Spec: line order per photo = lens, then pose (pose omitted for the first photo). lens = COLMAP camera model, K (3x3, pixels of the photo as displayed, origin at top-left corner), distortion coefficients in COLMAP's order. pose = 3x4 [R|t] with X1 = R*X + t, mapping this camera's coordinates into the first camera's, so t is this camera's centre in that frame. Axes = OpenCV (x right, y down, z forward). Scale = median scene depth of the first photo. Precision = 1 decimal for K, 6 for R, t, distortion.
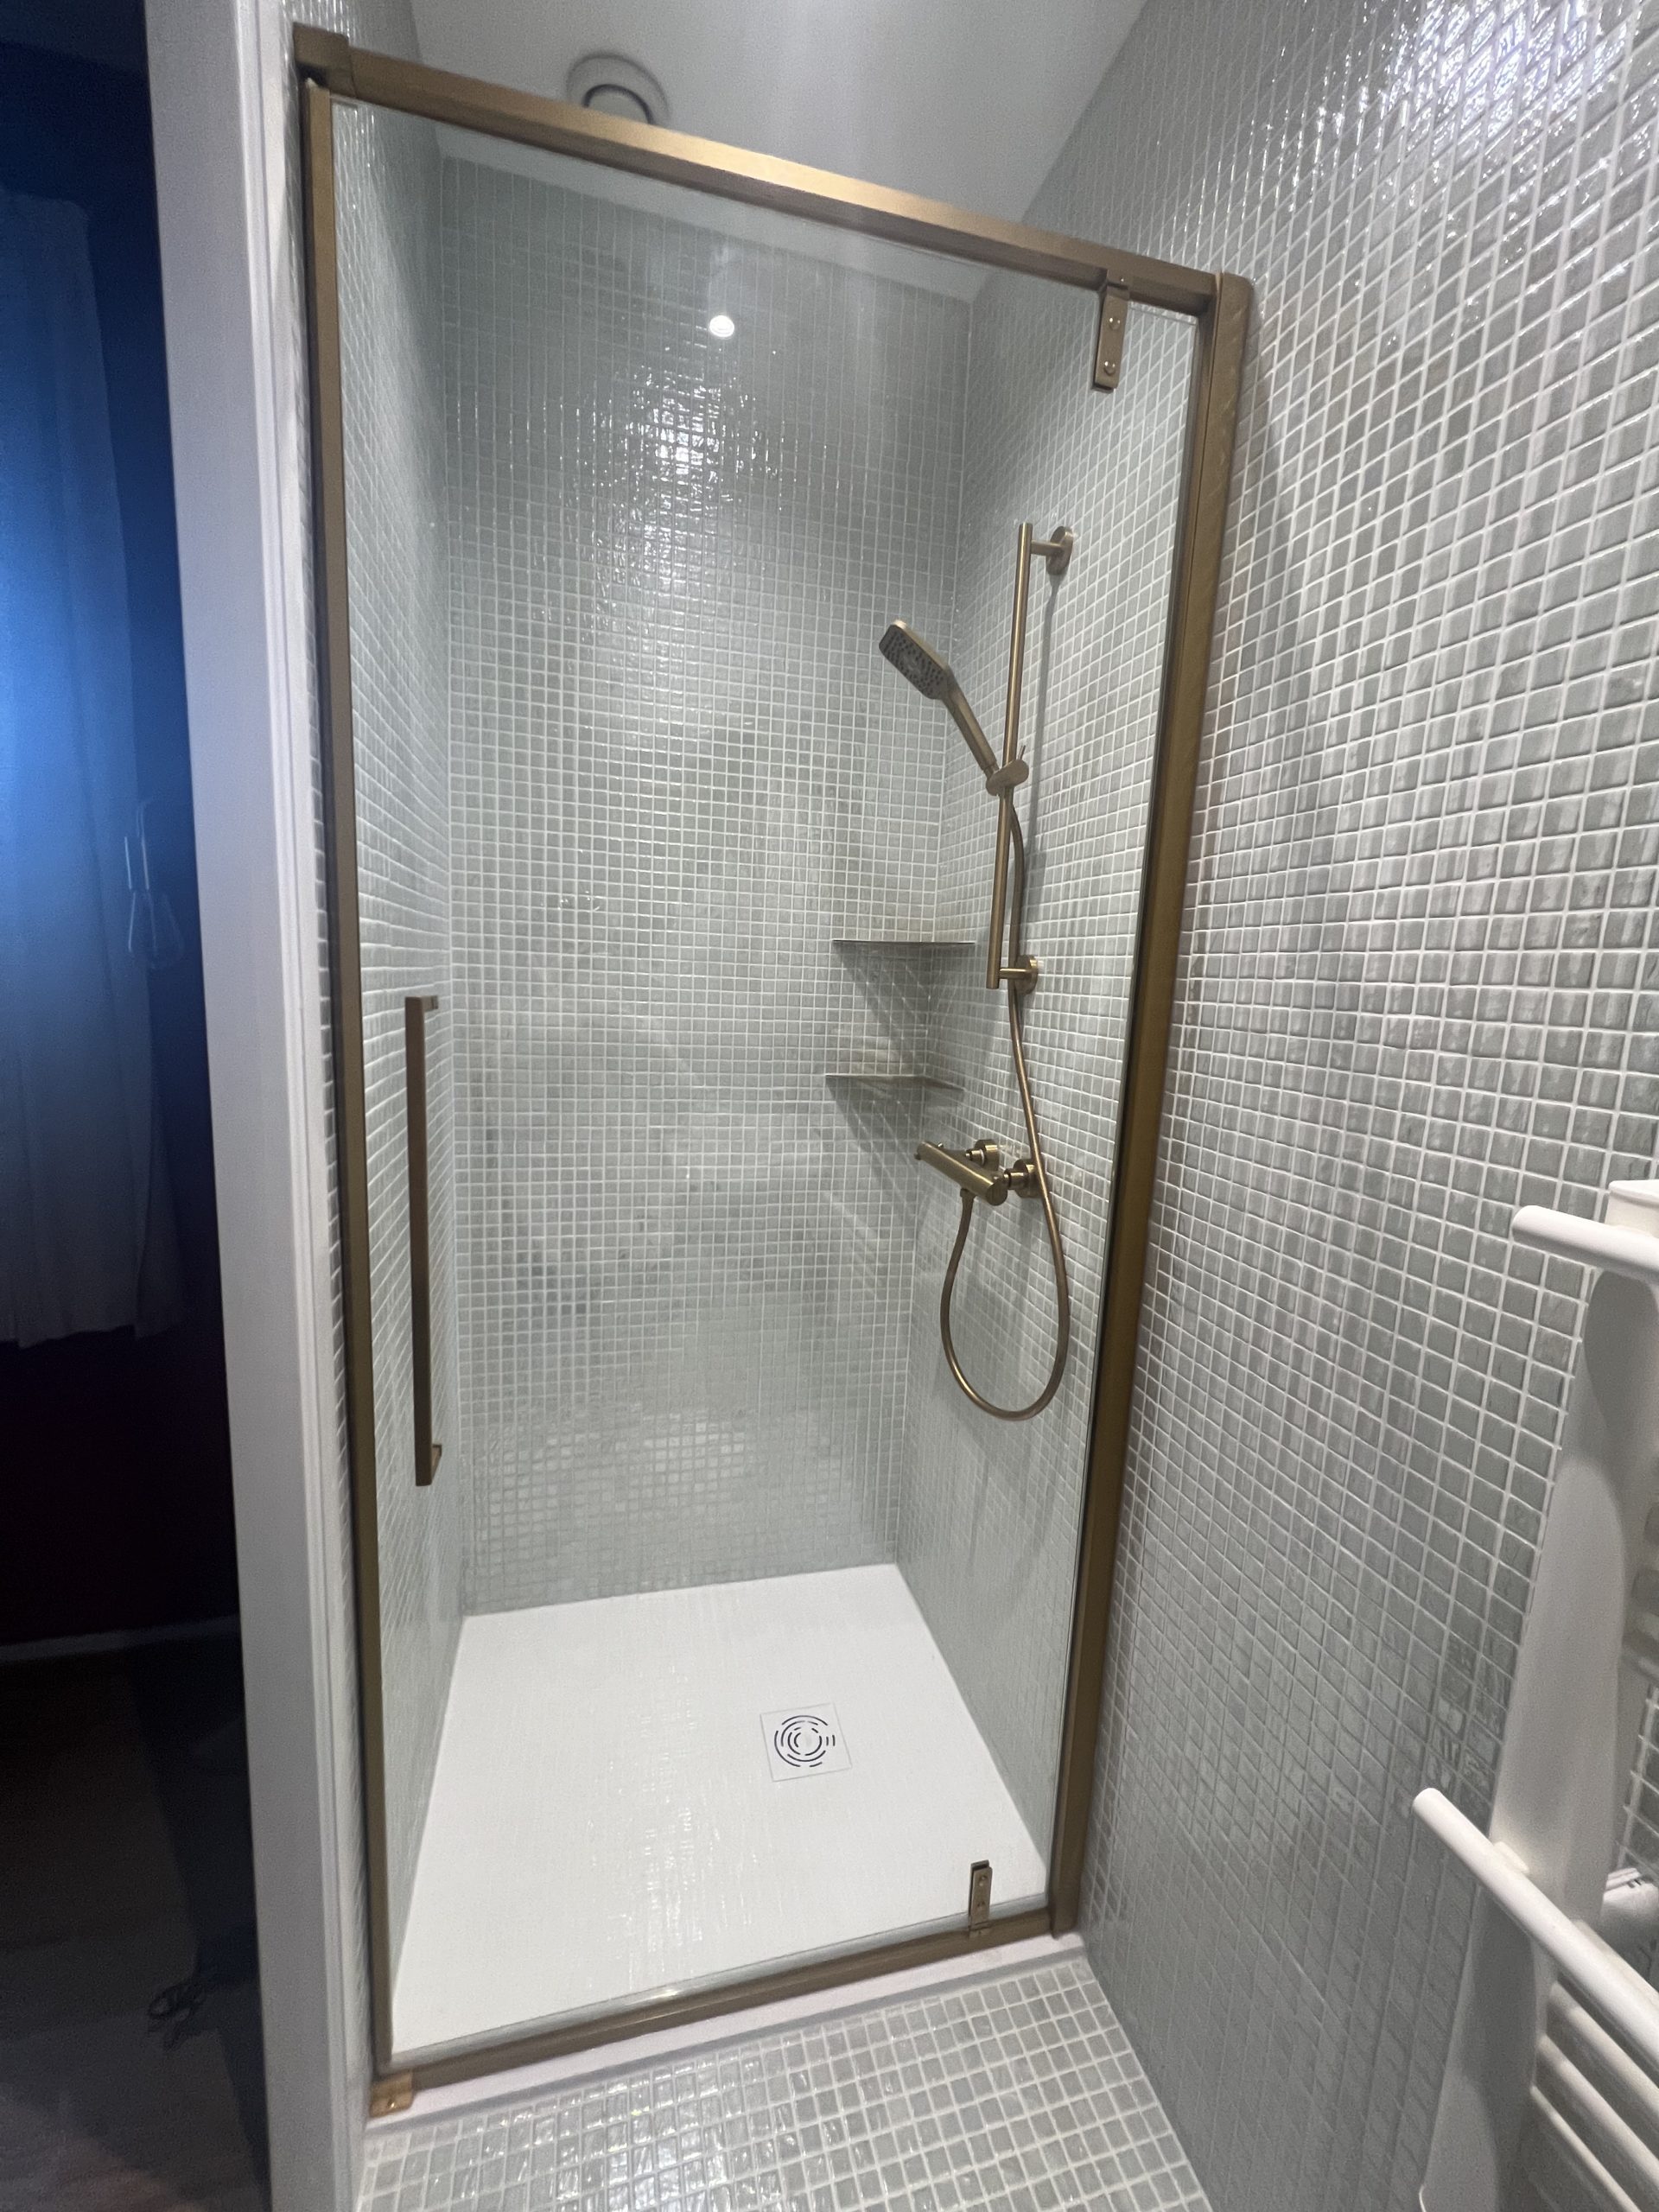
lens RADIAL K [[881.9, 0, 829.5], [0, 881.9, 1106.0], [0, 0, 1]] dist [0.003420, 0.000079]
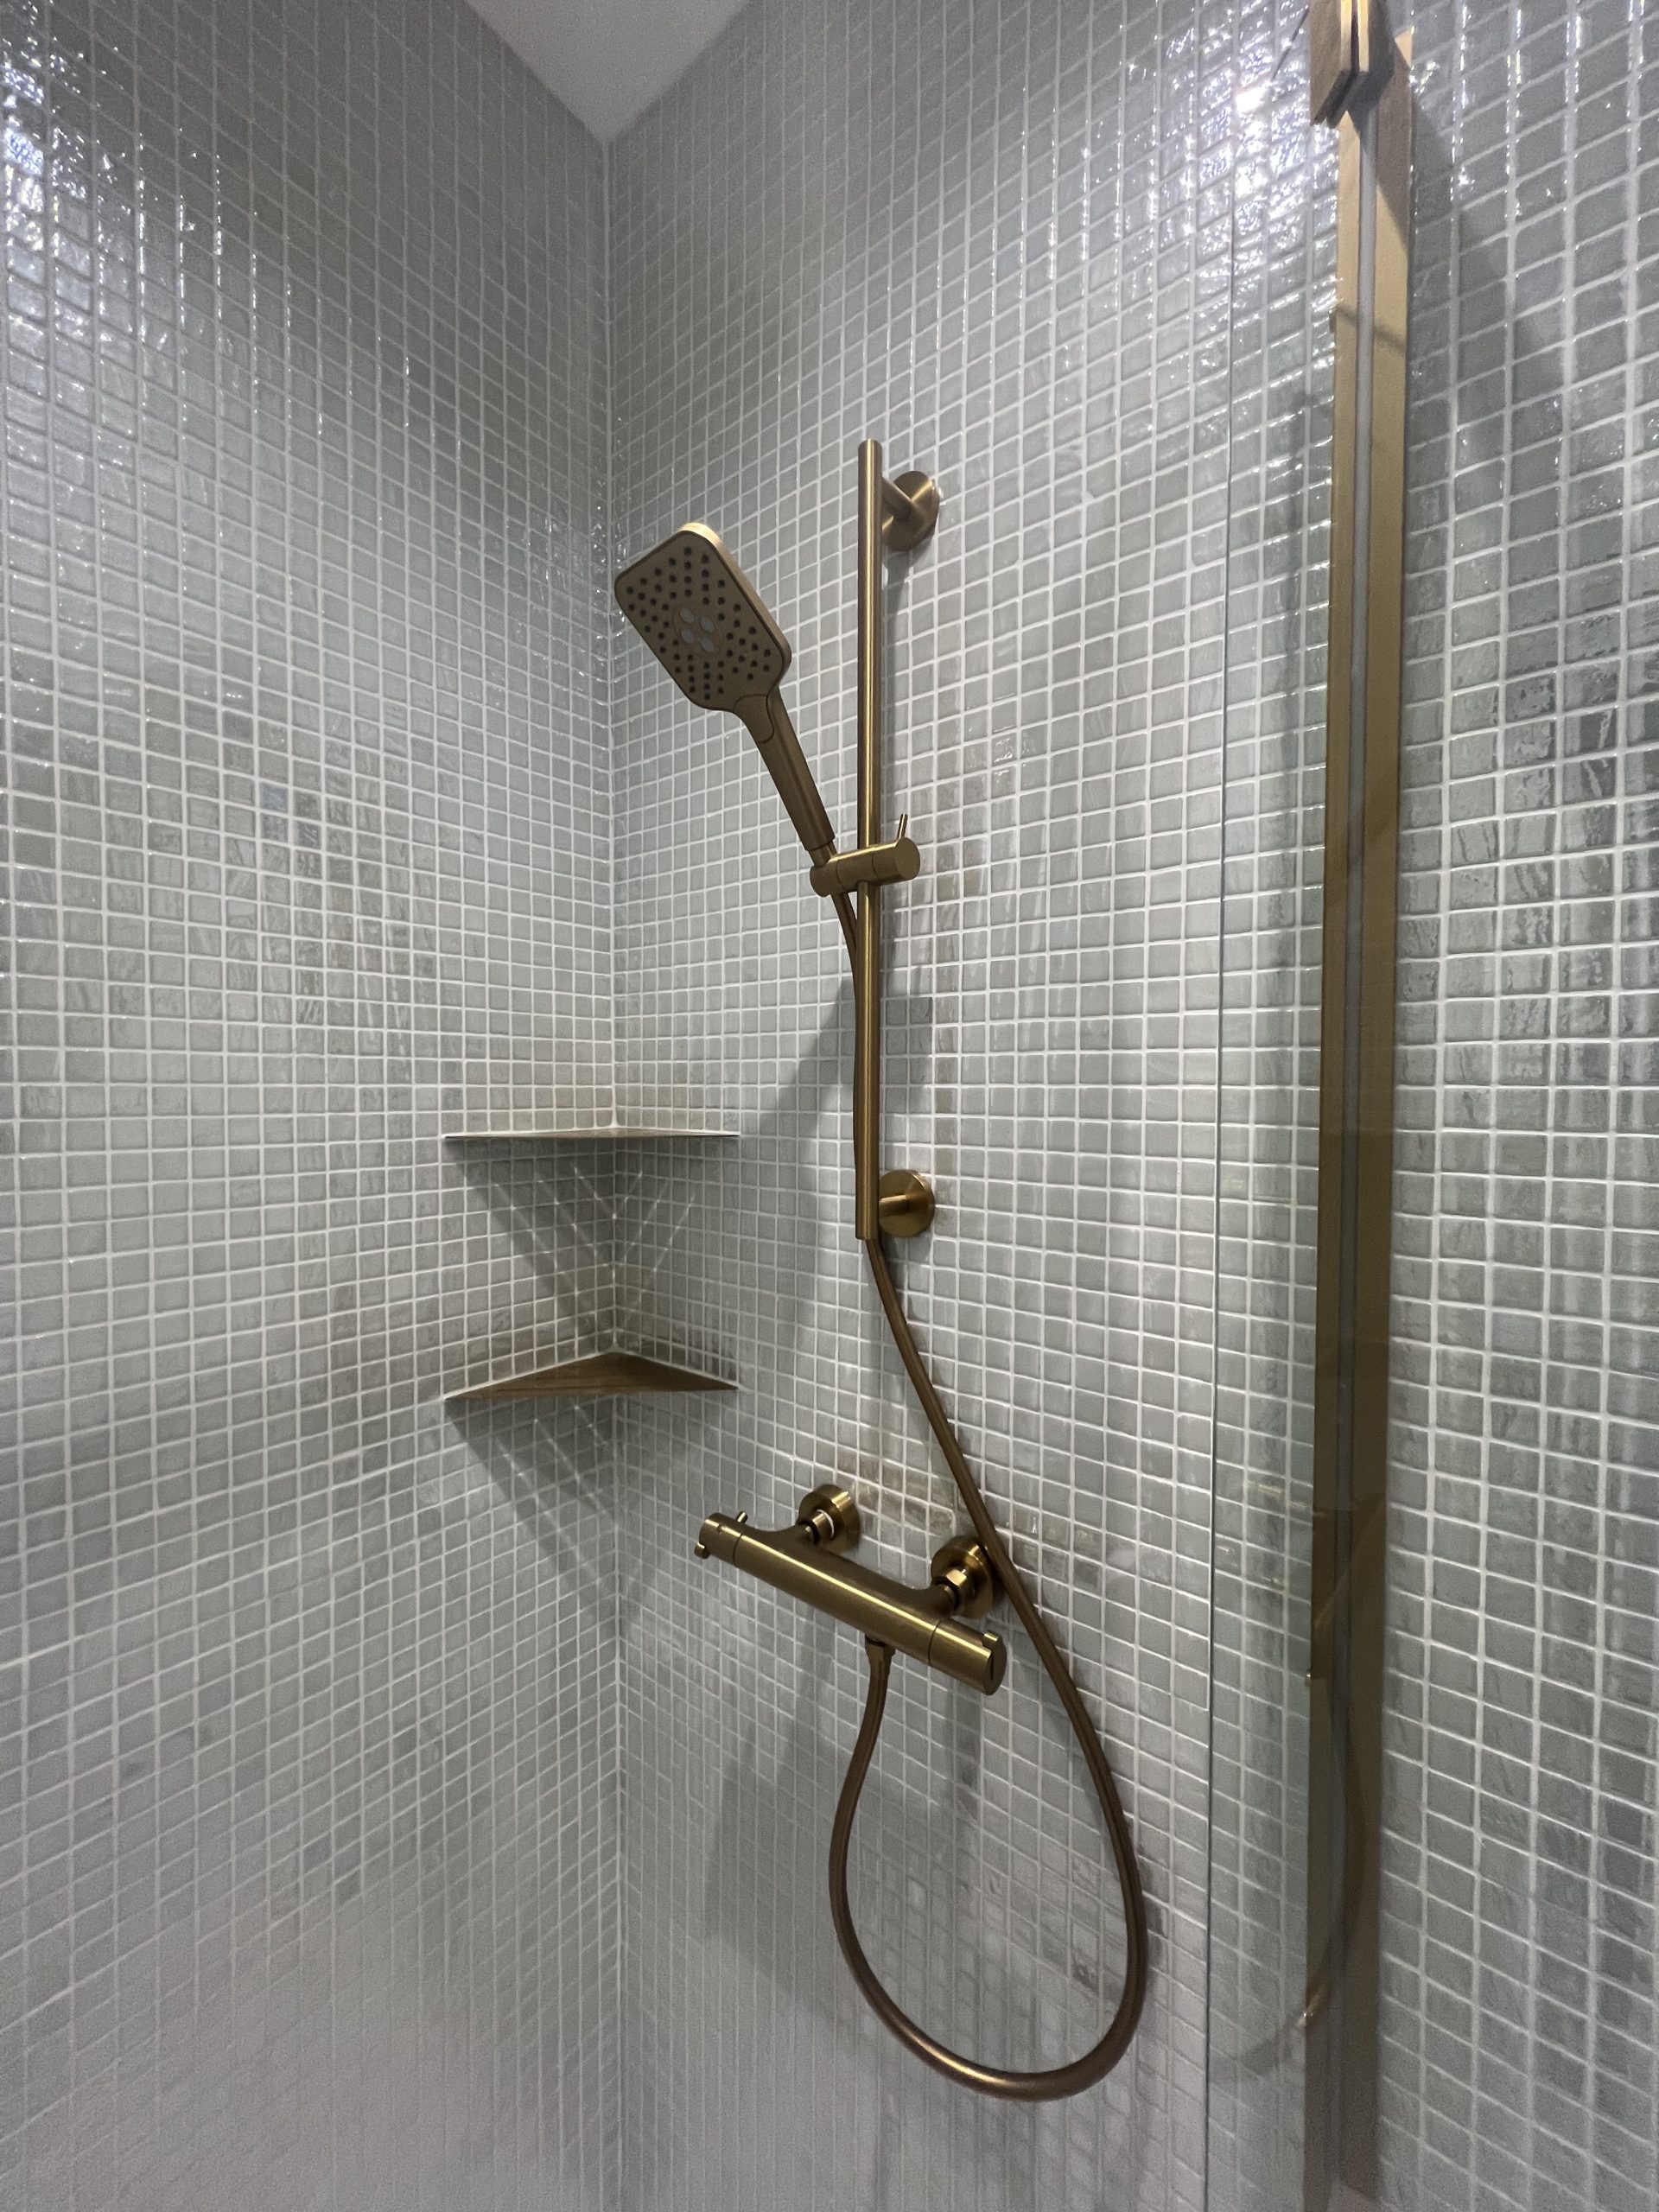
lens RADIAL K [[881.9, 0, 829.5], [0, 881.9, 1106.0], [0, 0, 1]] dist [0.003420, 0.000079]
pose [[0.801831, -0.056230, 0.594900, -0.124873], [0.121126, 0.990190, -0.069665, -0.145265], [-0.585146, 0.127917, 0.800775, 0.457328]]
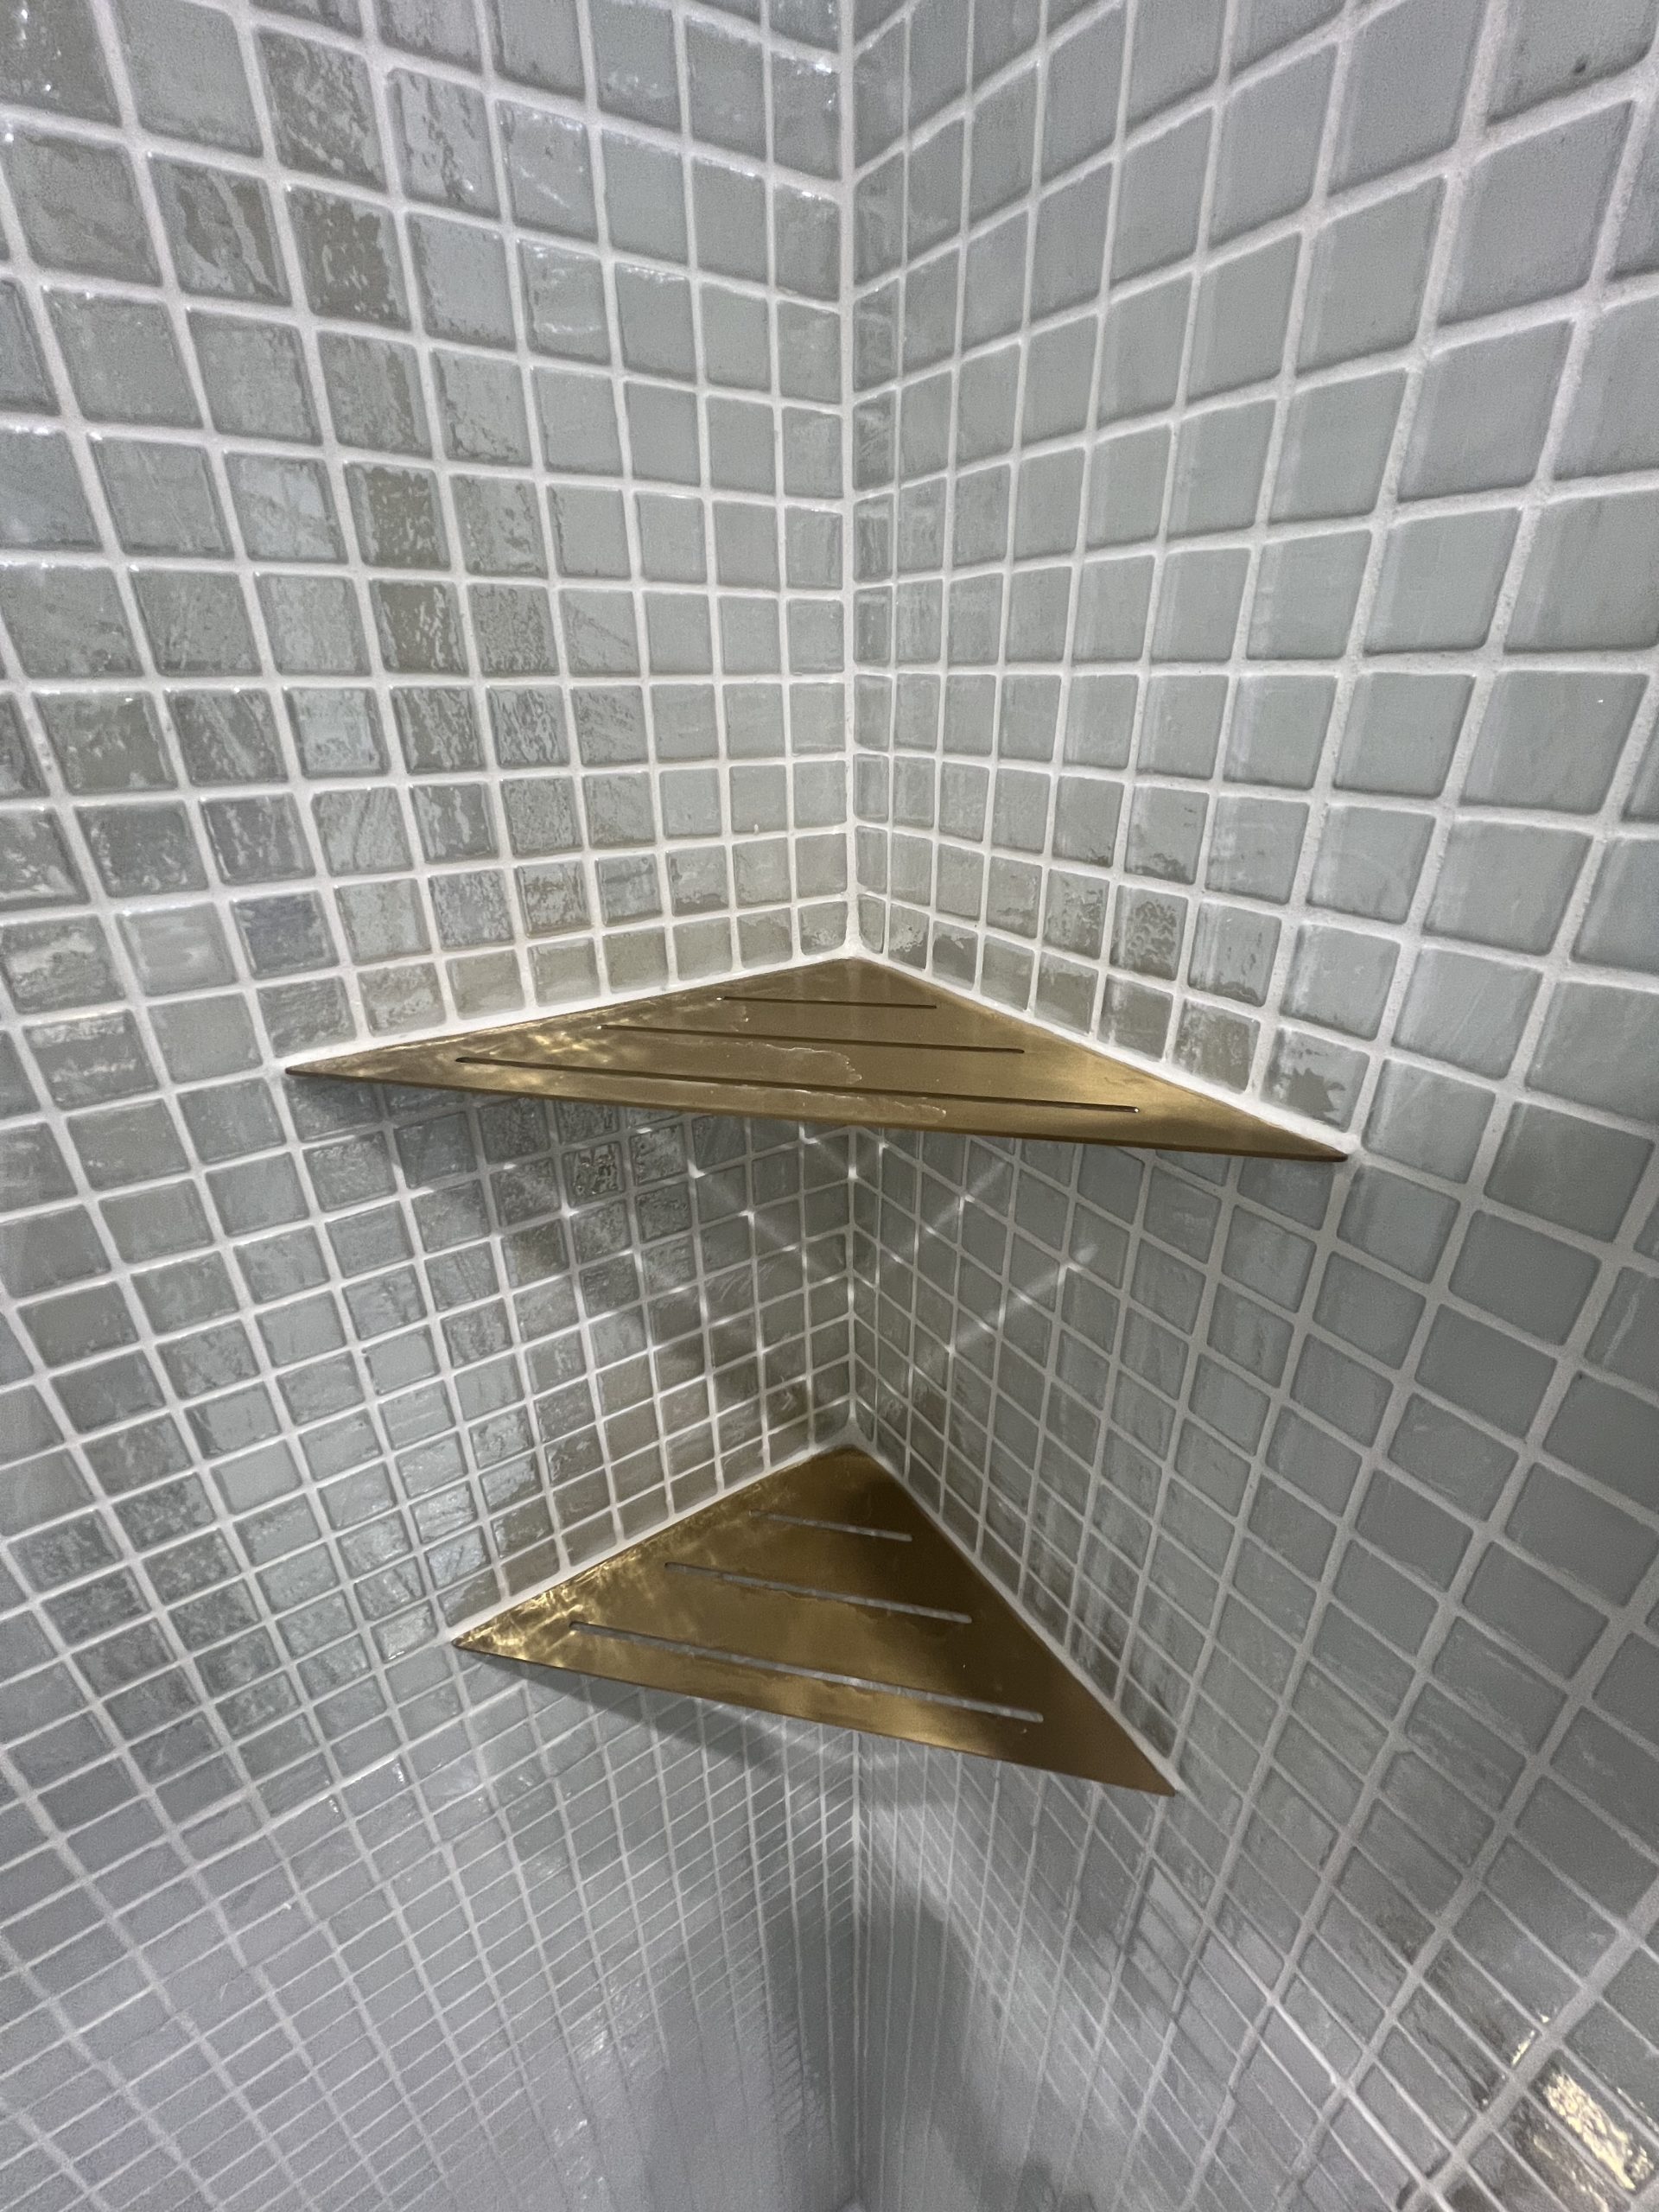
lens RADIAL K [[886.1, 0, 836.1], [0, 886.1, 1100.8], [0, 0, 1]] dist [-0.000591, -0.000070]
pose [[0.940145, -0.194049, 0.280128, 0.051054], [0.099881, 0.942845, 0.317910, -0.226768], [-0.325808, -0.270902, 0.905793, 0.841637]]
